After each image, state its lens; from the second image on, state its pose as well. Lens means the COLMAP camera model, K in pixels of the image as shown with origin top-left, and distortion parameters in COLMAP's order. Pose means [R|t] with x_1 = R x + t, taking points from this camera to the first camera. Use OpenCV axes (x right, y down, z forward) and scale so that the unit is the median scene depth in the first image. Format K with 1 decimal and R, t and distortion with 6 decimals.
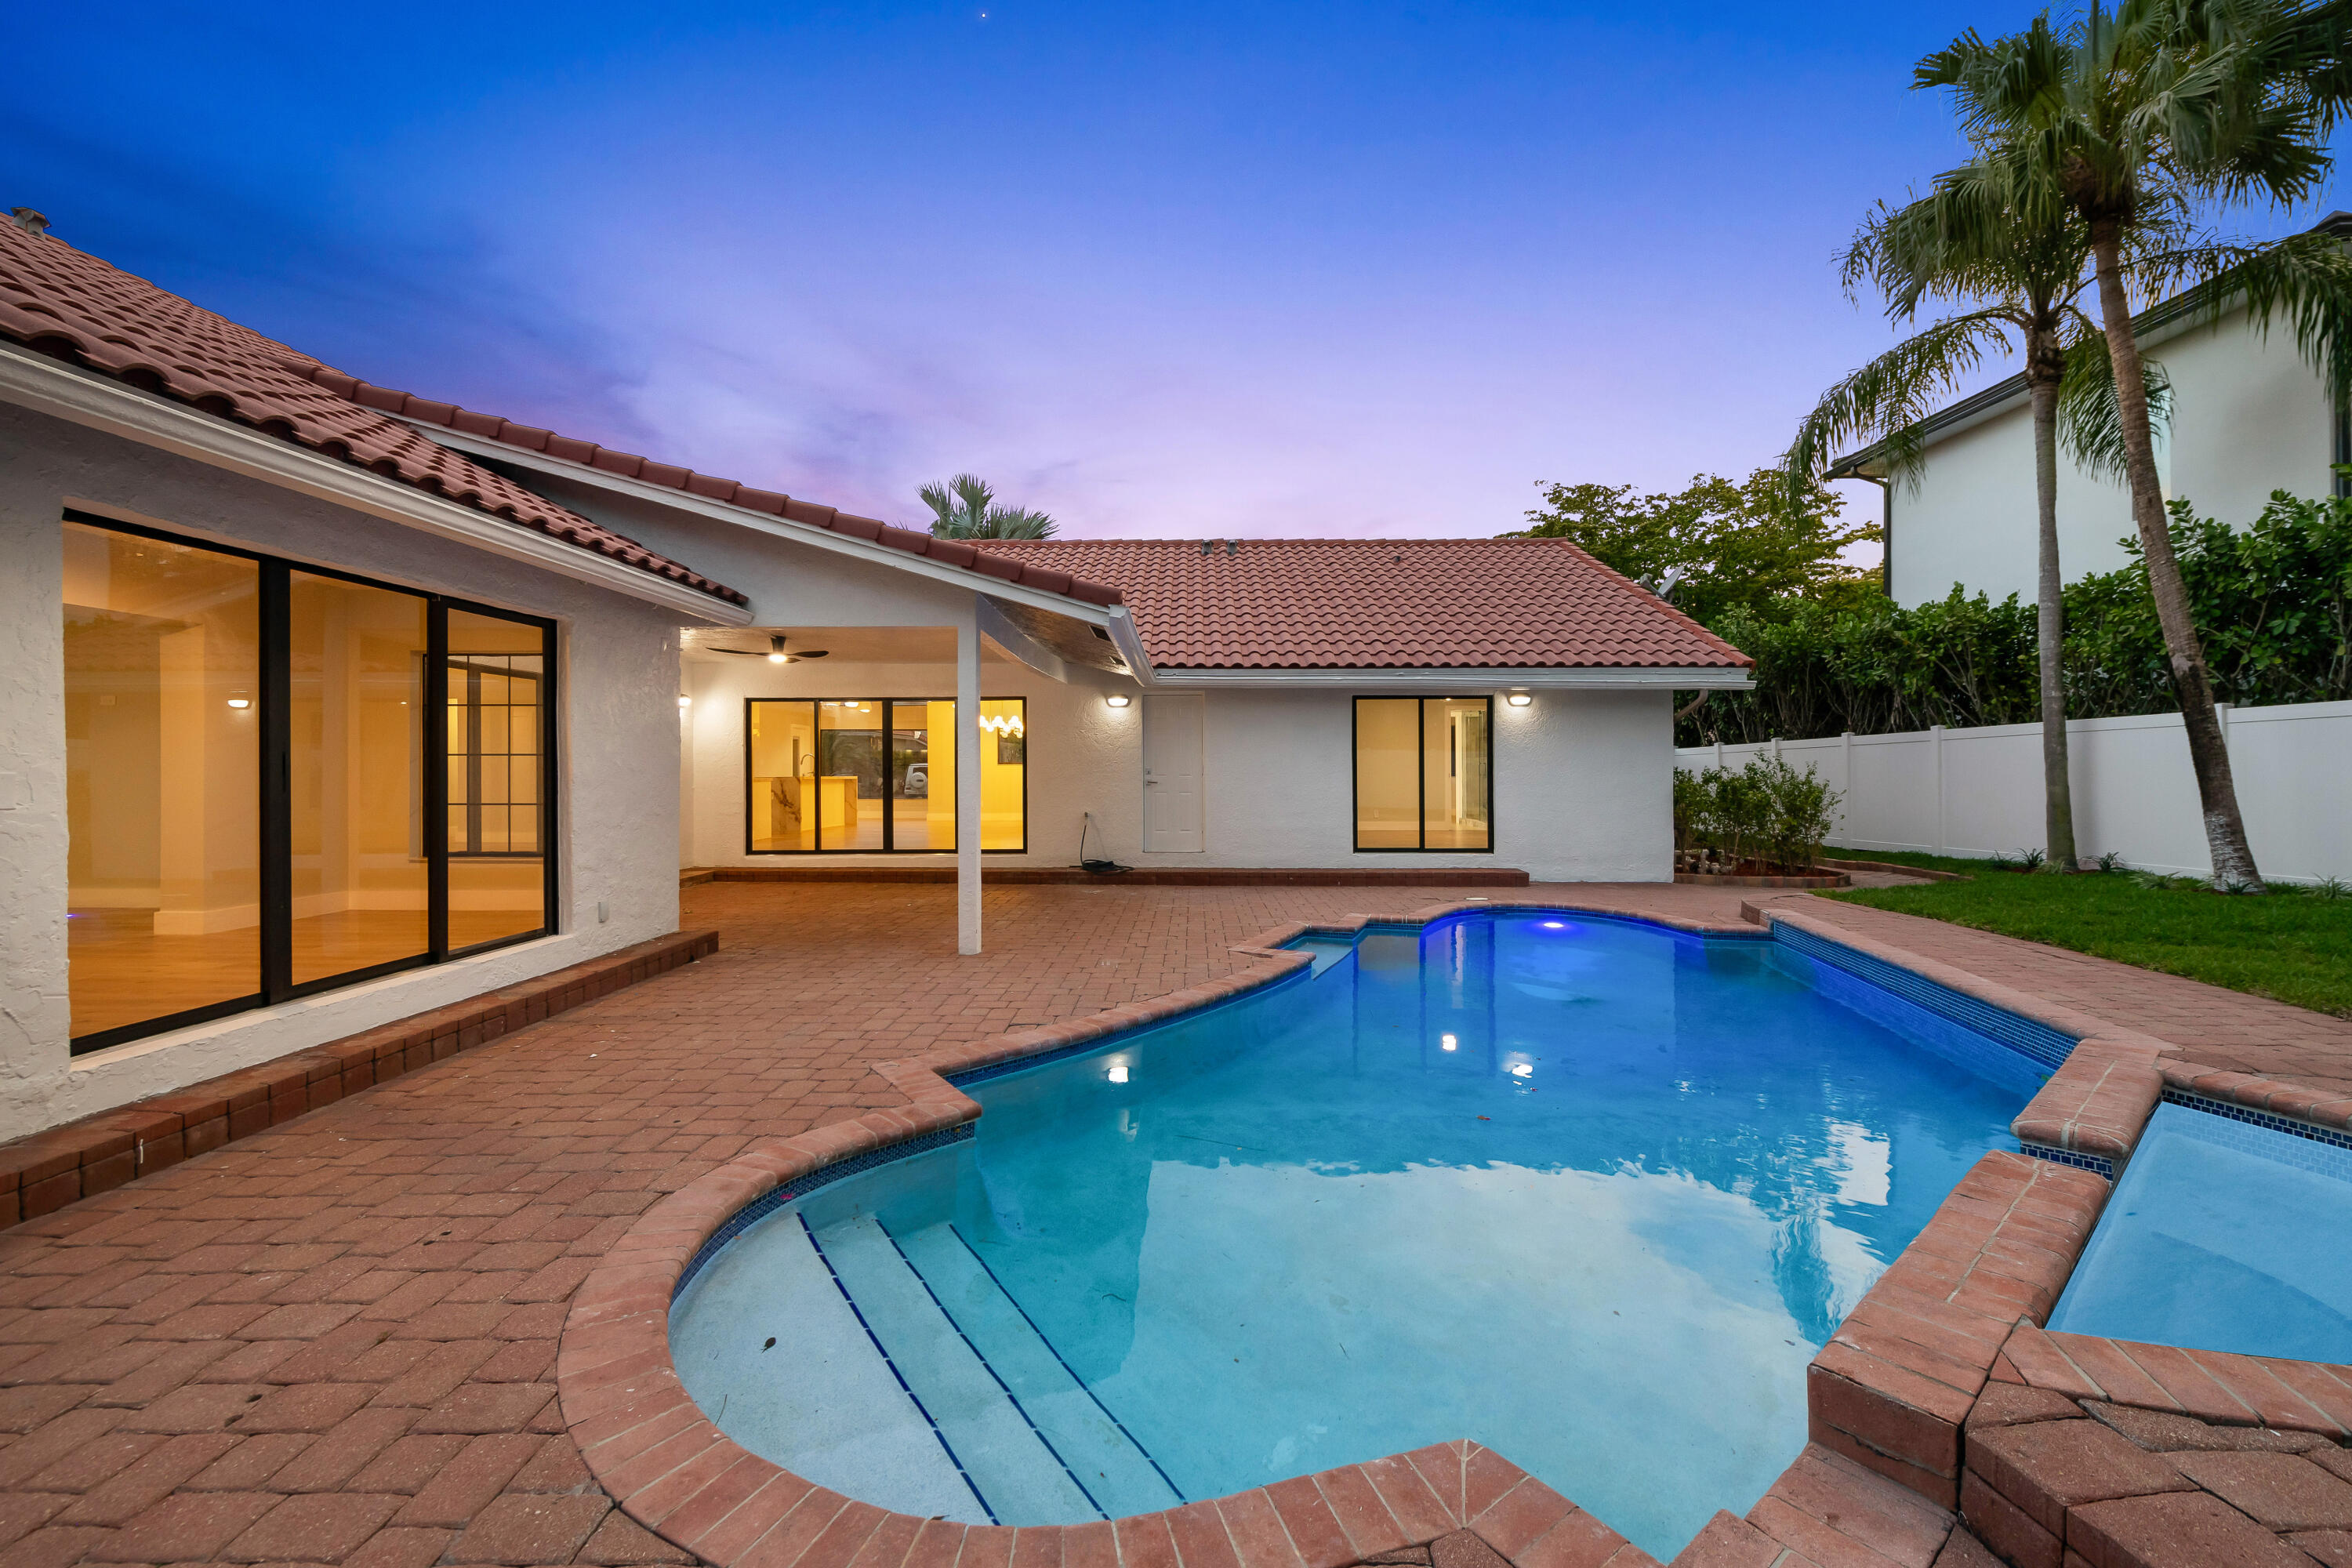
lens RADIAL K [[947.5, 0, 1183.3], [0, 947.5, 770.2], [0, 0, 1]] dist [0.000388, -0.000167]
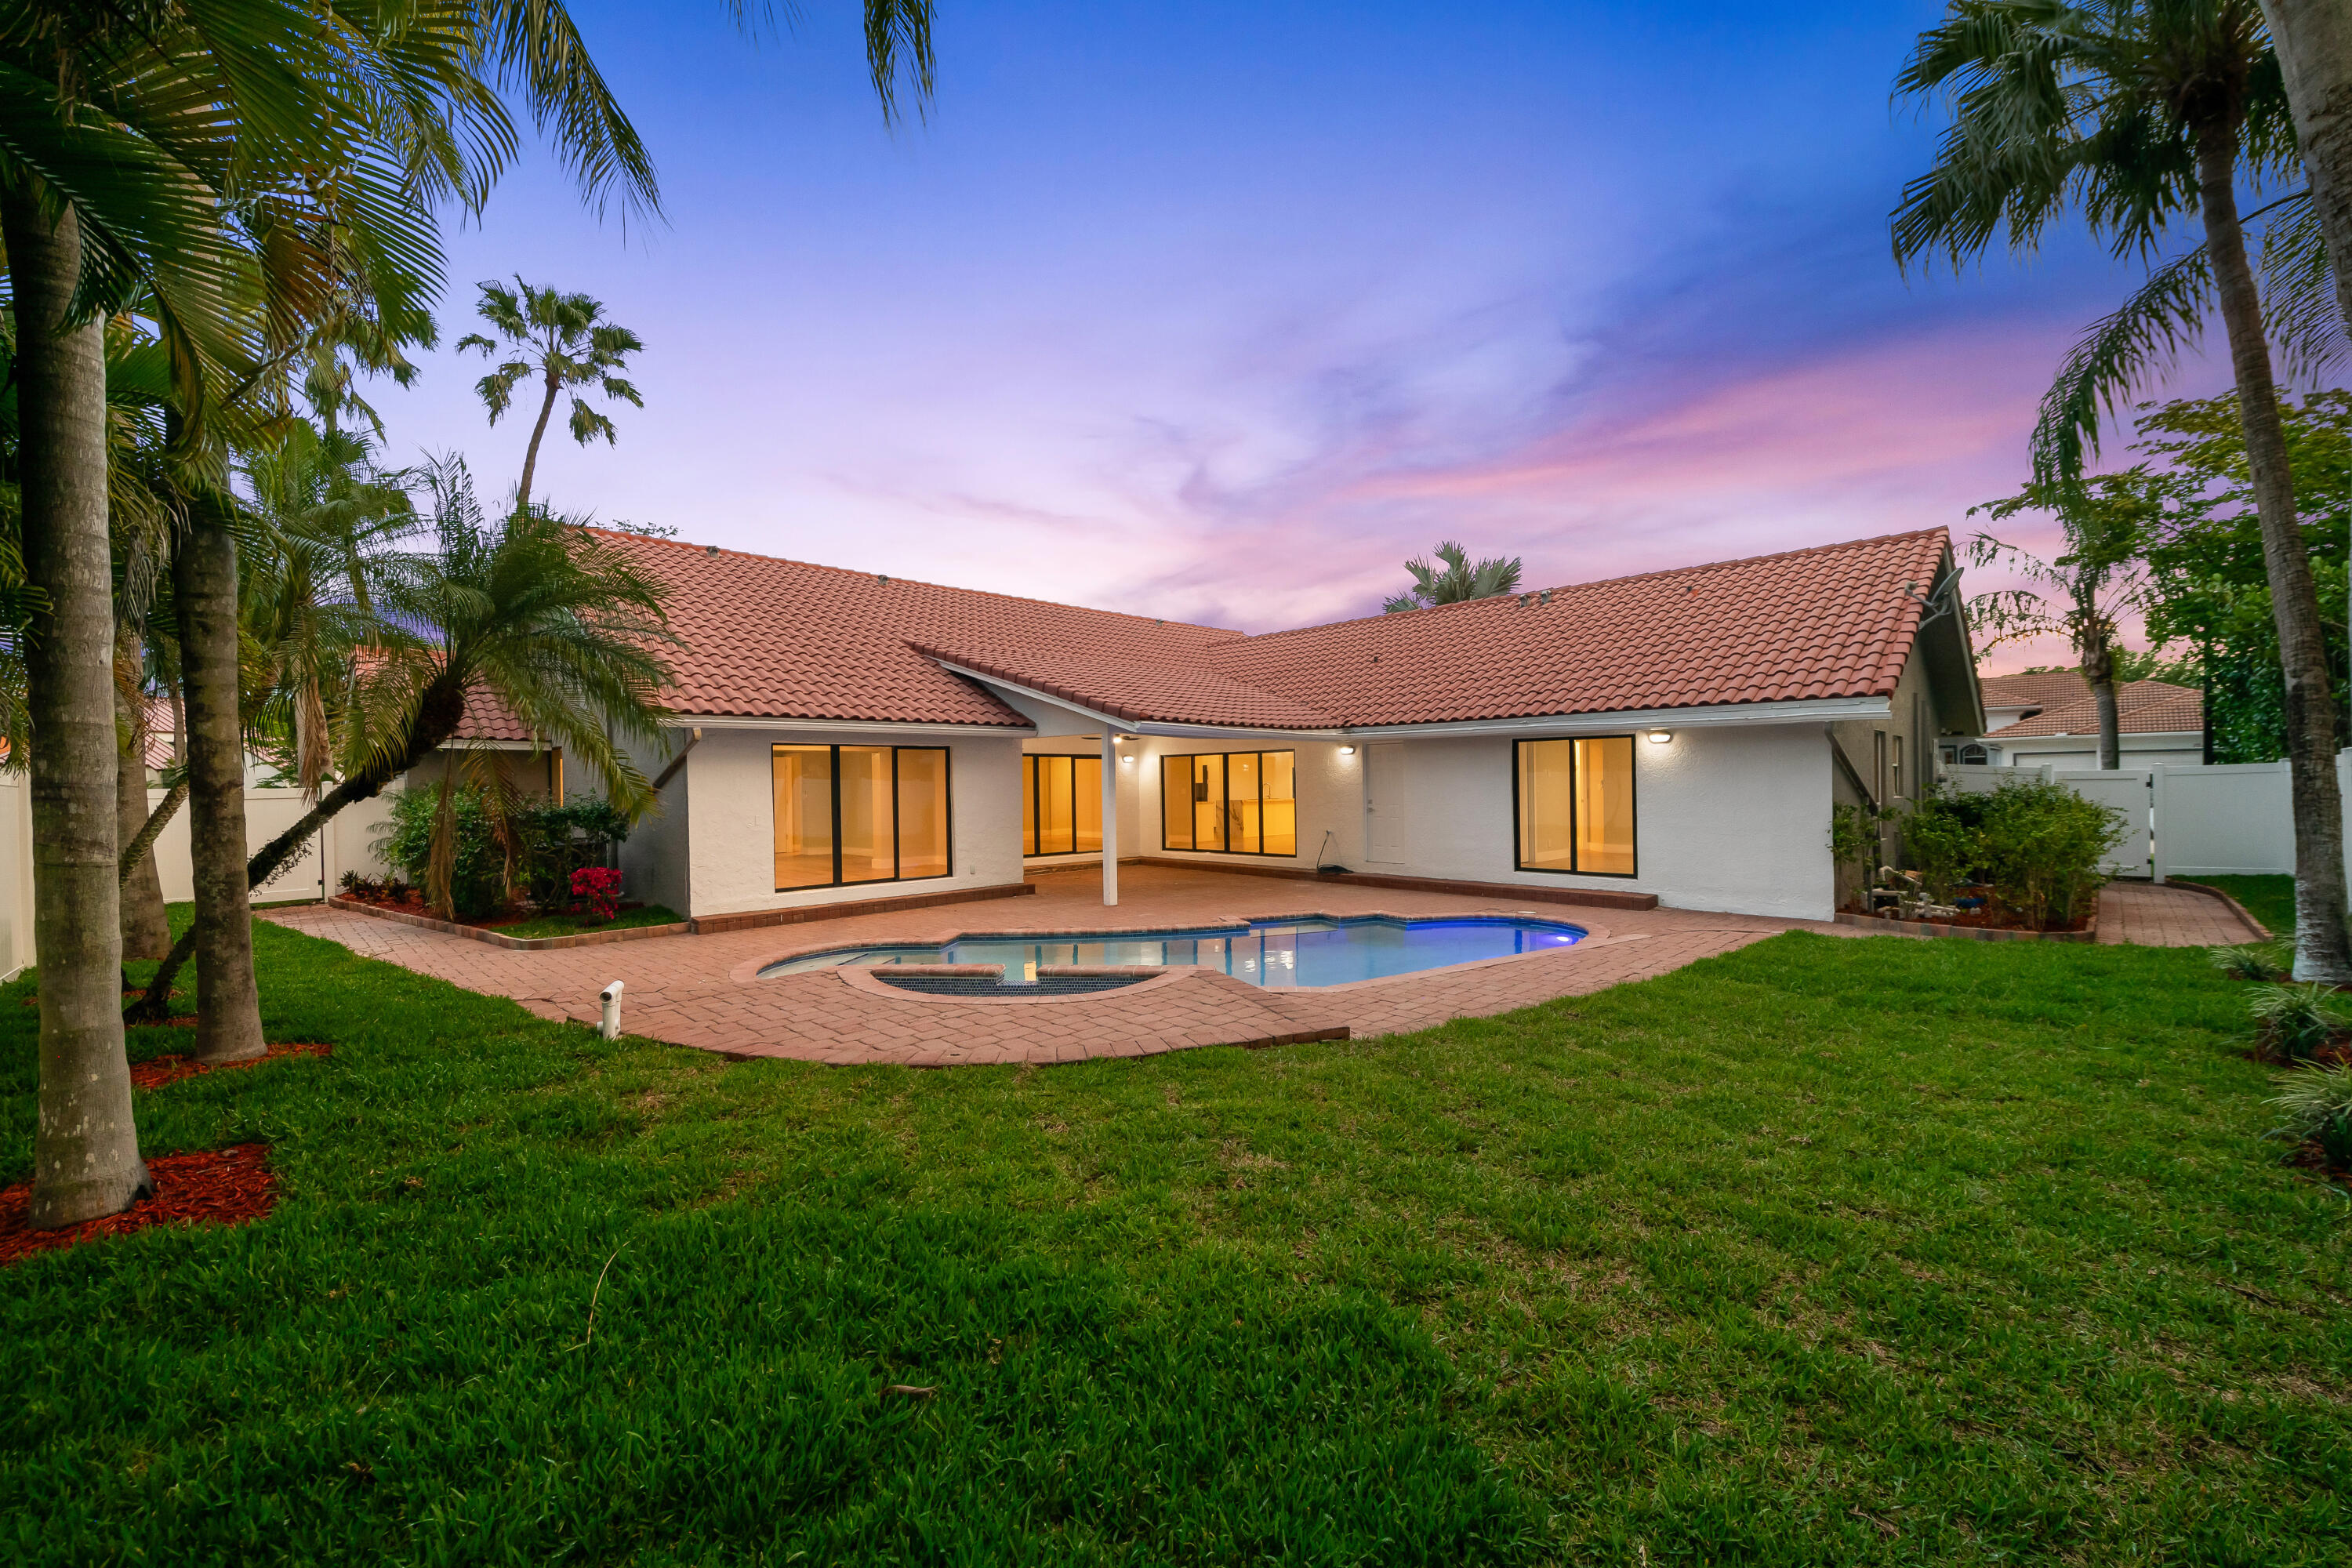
lens RADIAL K [[934.0, 0, 1170.4], [0, 934.0, 785.9], [0, 0, 1]] dist [-0.000049, -0.000039]
pose [[0.705816, -0.004899, -0.708378, 0.713885], [0.012319, 0.999910, 0.005360, -0.032100], [0.708288, -0.012509, 0.705813, -0.137649]]
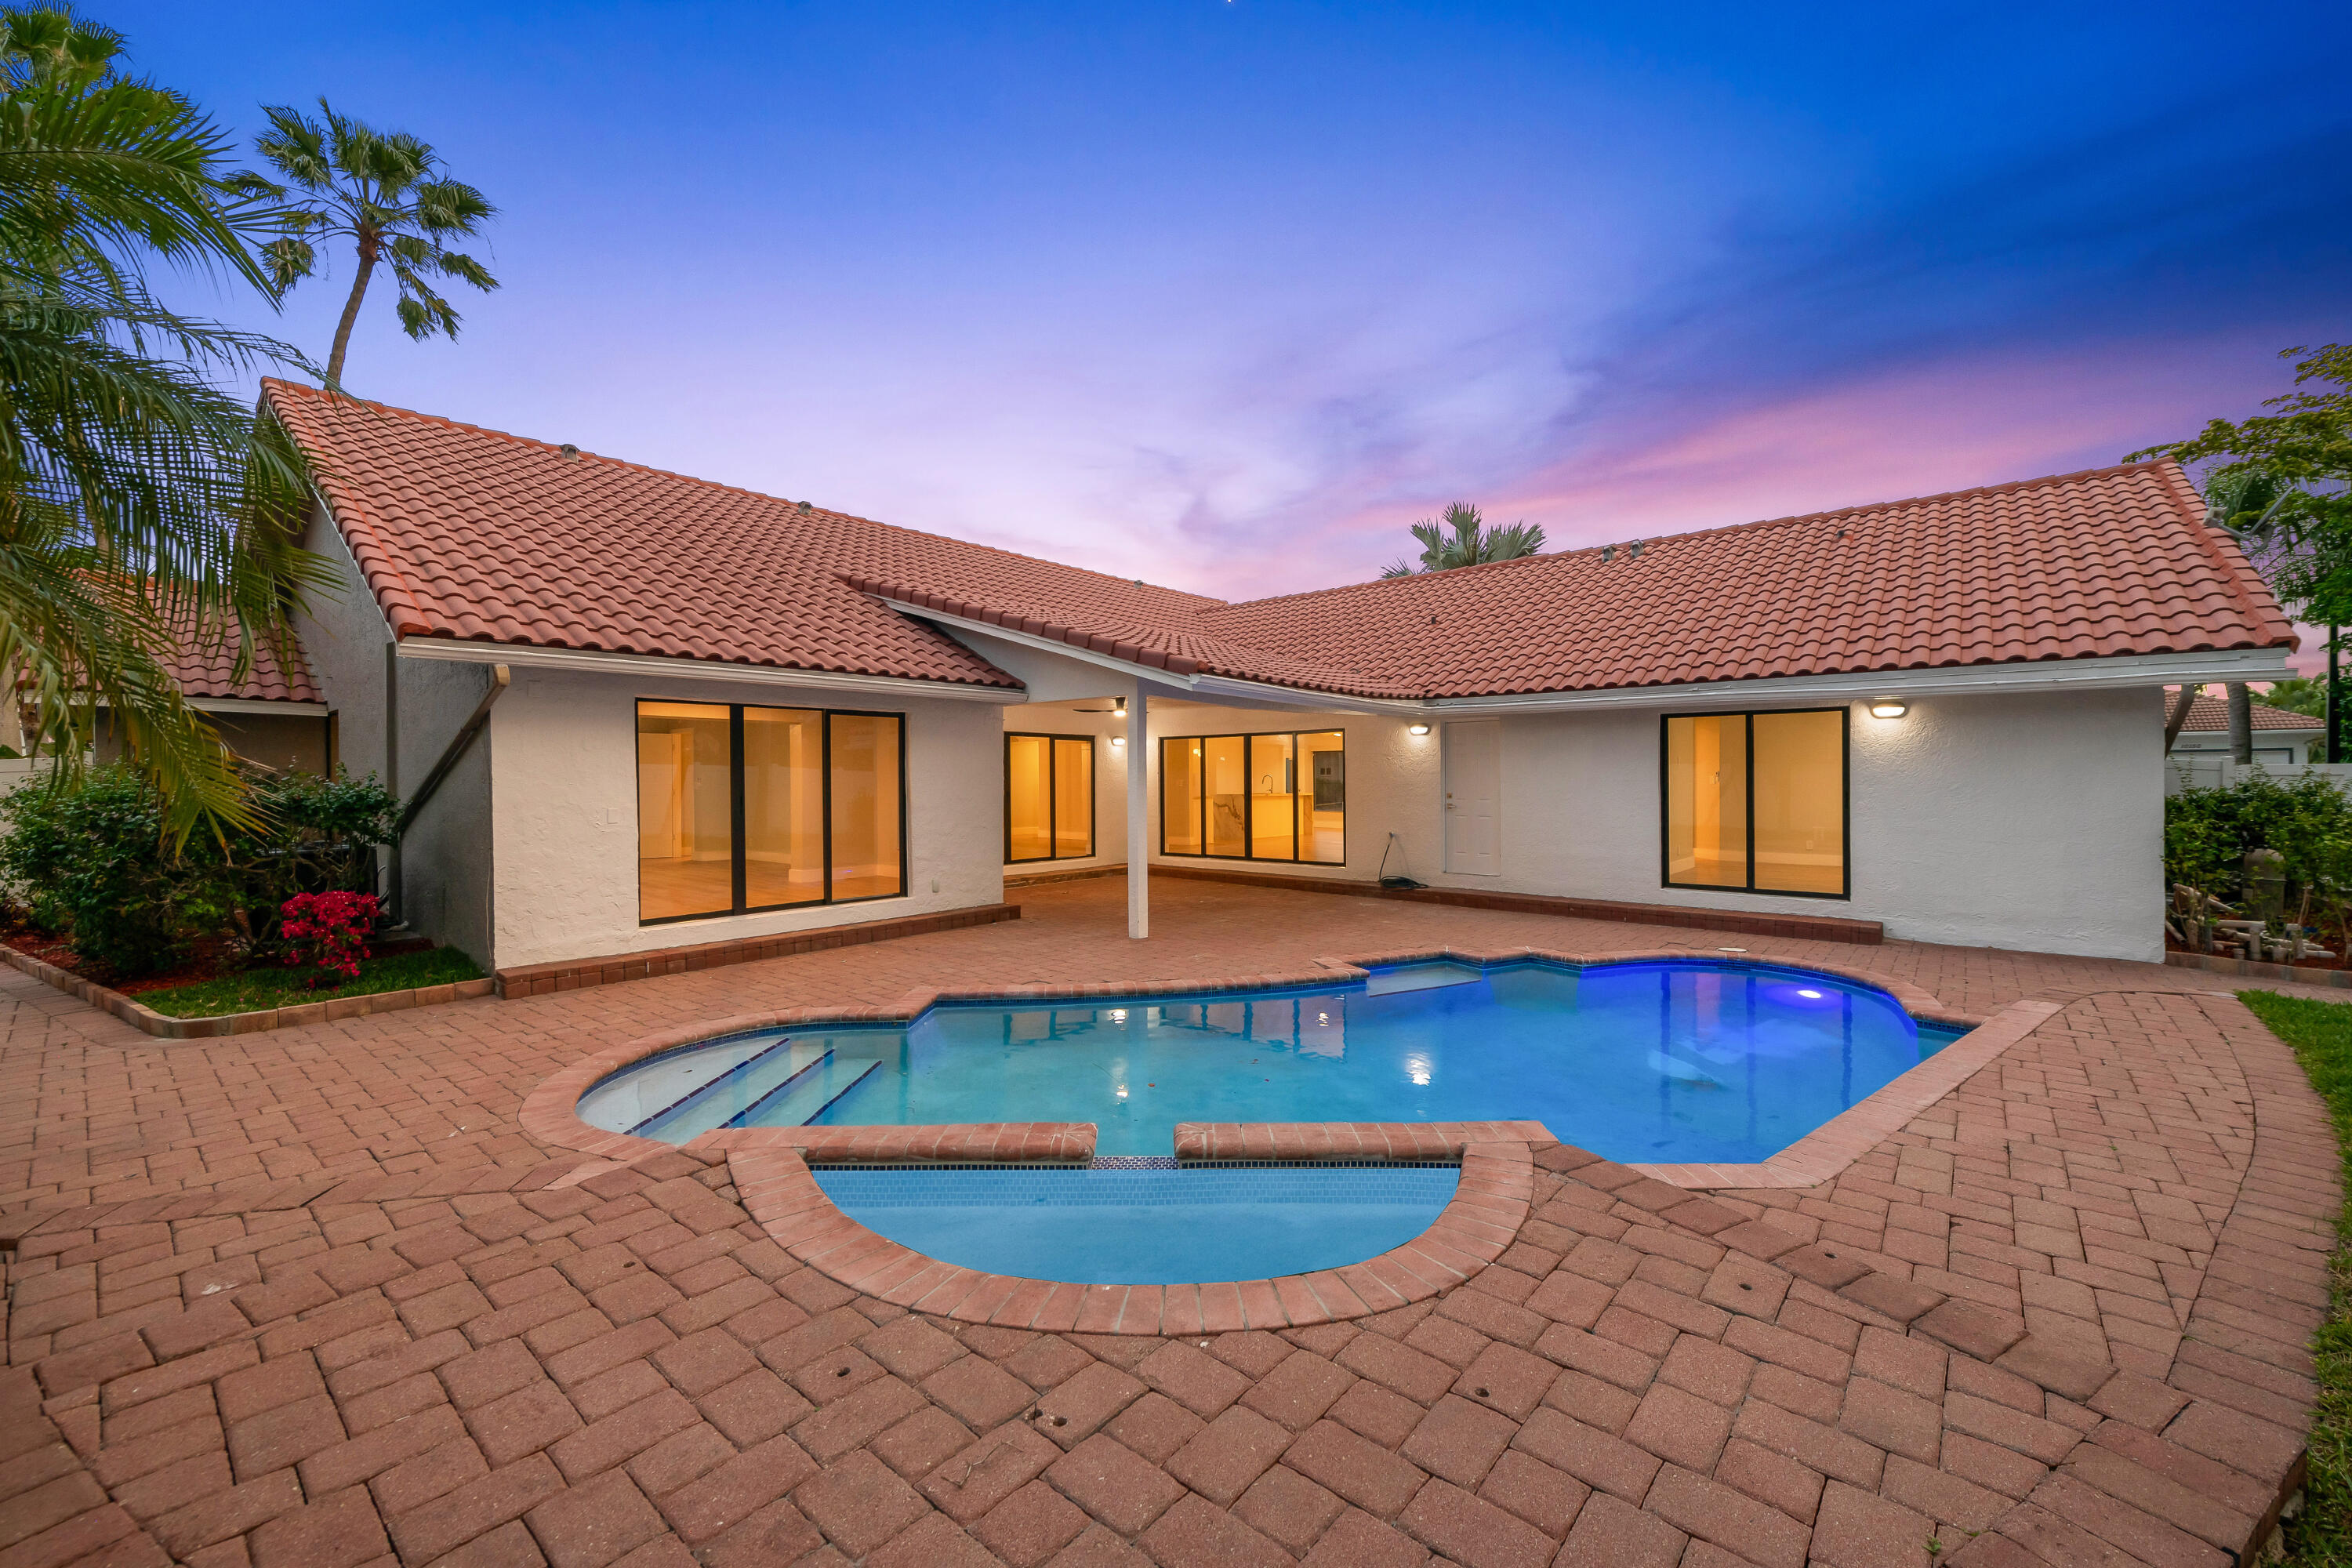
lens RADIAL K [[935.1, 0, 1176.0], [0, 935.1, 784.0], [0, 0, 1]] dist [-0.000202, -0.000647]
pose [[0.766351, 0.002040, -0.642419, 0.401759], [0.003526, 0.999967, 0.007381, -0.020452], [0.642413, -0.007922, 0.766318, 0.013564]]
